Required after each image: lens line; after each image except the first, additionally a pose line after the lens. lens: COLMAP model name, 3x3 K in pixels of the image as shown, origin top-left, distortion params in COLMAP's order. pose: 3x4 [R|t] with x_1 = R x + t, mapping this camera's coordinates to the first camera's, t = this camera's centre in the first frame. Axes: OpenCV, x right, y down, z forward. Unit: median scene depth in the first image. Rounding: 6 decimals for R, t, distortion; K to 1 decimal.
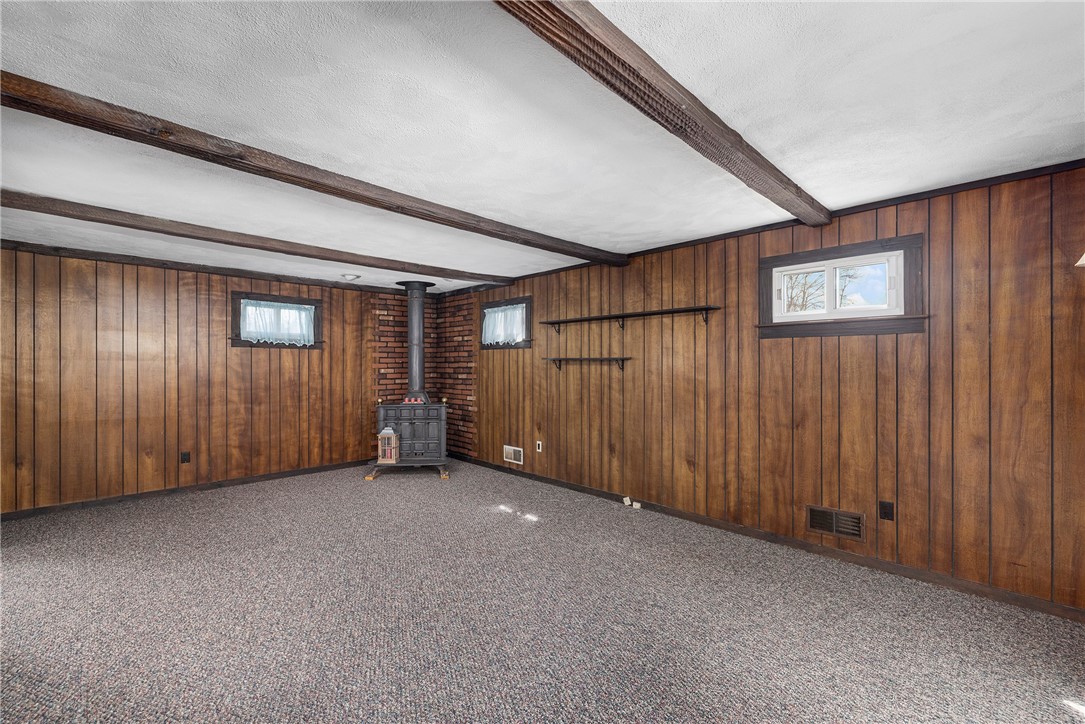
lens RADIAL K [[459.7, 0, 541.6], [0, 459.7, 364.8], [0, 0, 1]] dist [0.000751, 0.000095]
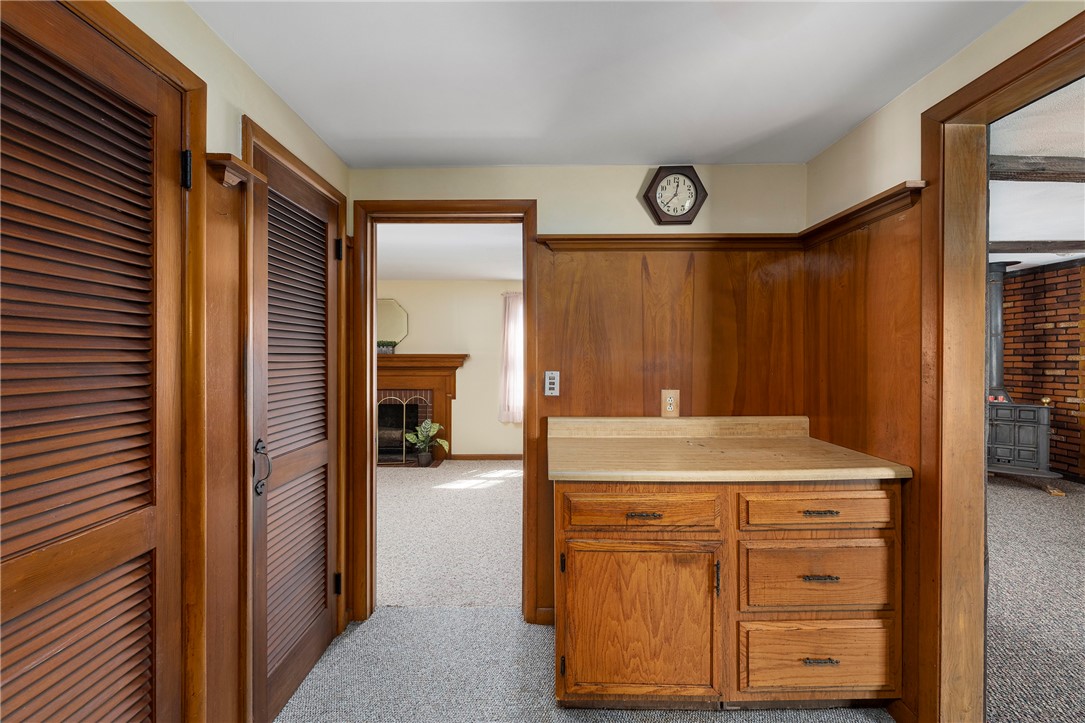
lens RADIAL K [[459.7, 0, 541.5], [0, 459.7, 355.4], [0, 0, 1]] dist [0.000751, 0.000095]
pose [[0.706159, -0.001785, -0.708051, -0.240322], [-0.001939, 0.999988, -0.004455, 0.000632], [0.708051, 0.004519, 0.706147, -0.206599]]
